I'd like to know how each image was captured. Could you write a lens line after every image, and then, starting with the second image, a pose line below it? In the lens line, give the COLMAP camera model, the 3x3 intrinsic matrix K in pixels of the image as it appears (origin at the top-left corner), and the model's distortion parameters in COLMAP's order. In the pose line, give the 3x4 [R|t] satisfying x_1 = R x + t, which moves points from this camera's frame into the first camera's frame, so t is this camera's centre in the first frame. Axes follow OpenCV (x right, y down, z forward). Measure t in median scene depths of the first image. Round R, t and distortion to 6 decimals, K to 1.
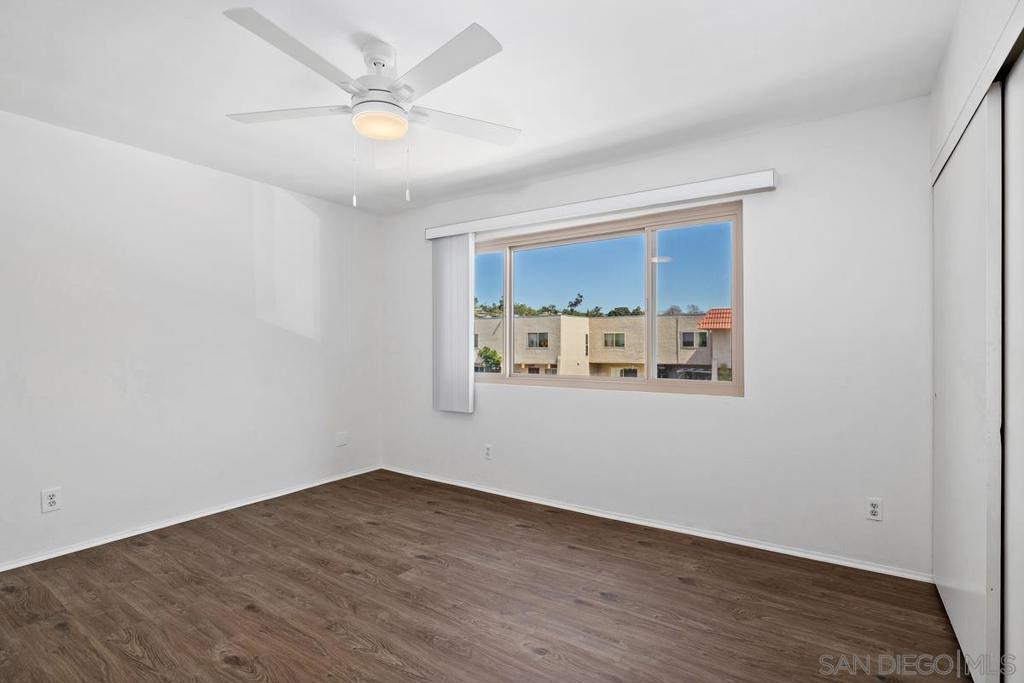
lens RADIAL K [[494.3, 0, 511.0], [0, 494.3, 346.0], [0, 0, 1]] dist [0.023830, 0.000312]
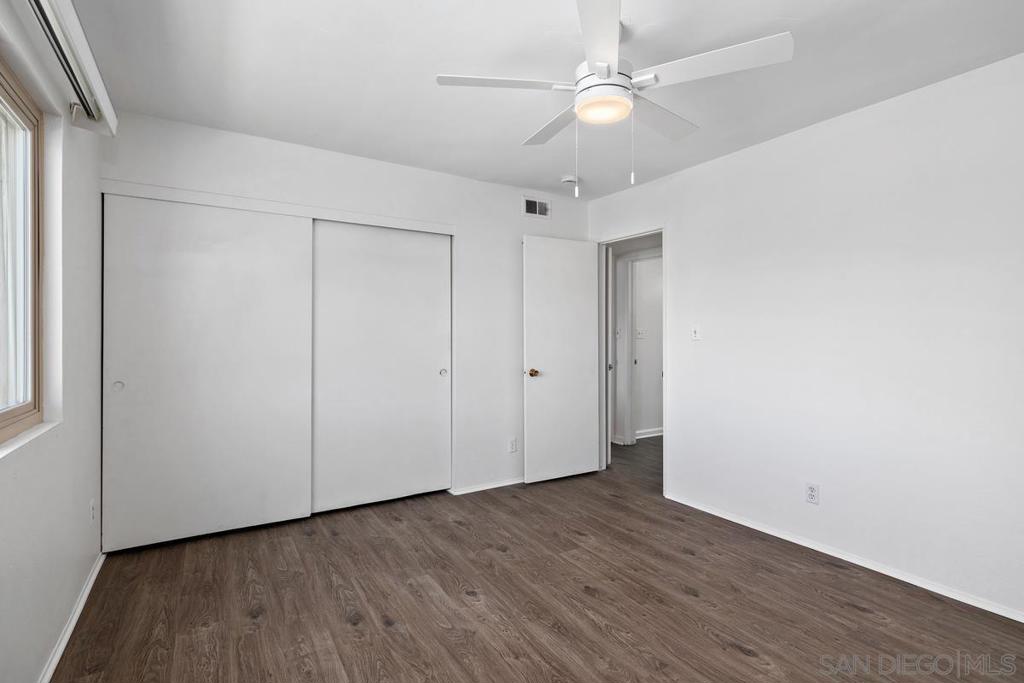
lens RADIAL K [[494.3, 0, 518.0], [0, 494.3, 338.3], [0, 0, 1]] dist [0.023830, 0.000312]
pose [[-0.920876, 0.001261, 0.389853, -0.407802], [0.000888, 0.999999, -0.001137, -0.002478], [-0.389854, -0.000701, -0.920876, 1.640528]]
